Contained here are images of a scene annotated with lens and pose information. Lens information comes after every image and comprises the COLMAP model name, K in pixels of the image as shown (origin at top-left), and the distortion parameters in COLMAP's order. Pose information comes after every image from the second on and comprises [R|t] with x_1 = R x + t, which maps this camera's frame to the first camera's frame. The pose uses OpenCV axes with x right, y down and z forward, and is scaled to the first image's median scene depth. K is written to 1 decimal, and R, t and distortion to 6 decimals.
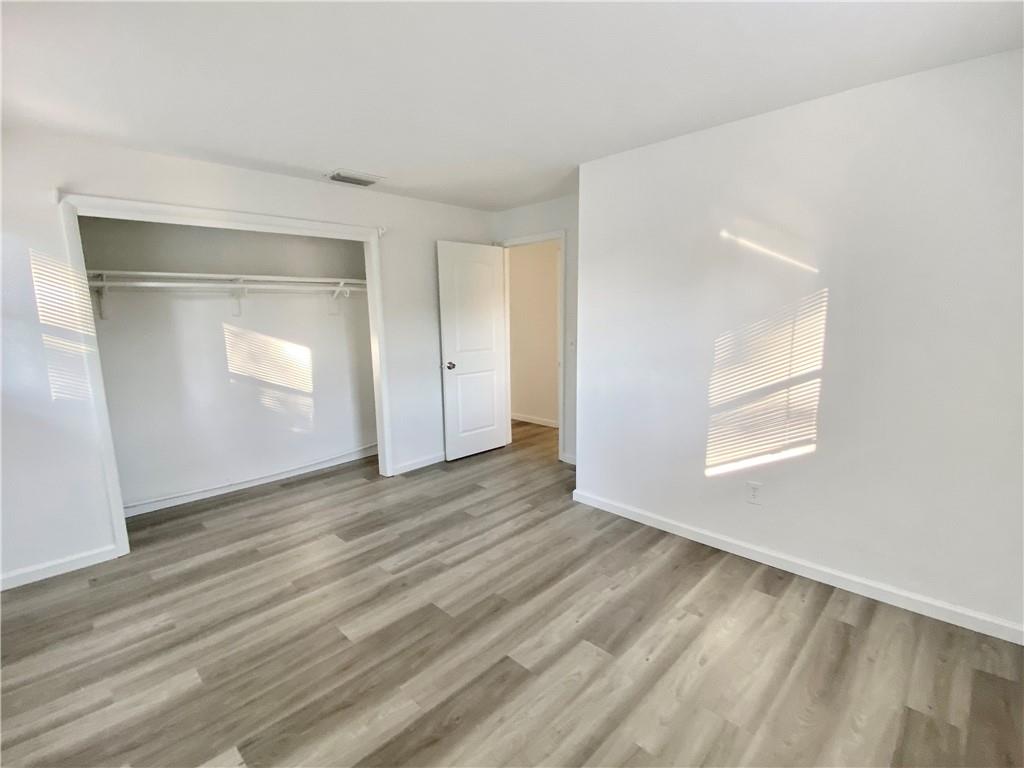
lens RADIAL K [[482.0, 0, 512.5], [0, 482.0, 383.5], [0, 0, 1]] dist [0.021069, -0.002046]
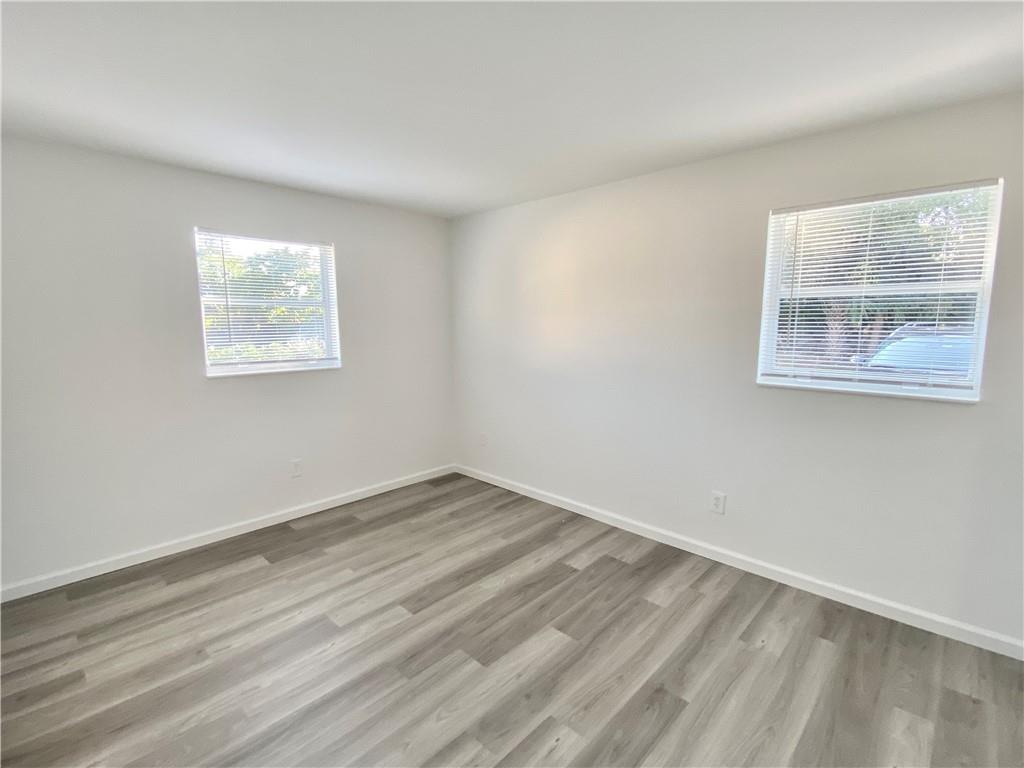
lens RADIAL K [[482.0, 0, 510.4], [0, 482.0, 383.5], [0, 0, 1]] dist [0.021069, -0.002046]
pose [[-0.999628, 0.026471, -0.006596, -0.241801], [0.023446, 0.957234, 0.288363, -0.303554], [0.013947, 0.288101, -0.957498, 1.855145]]
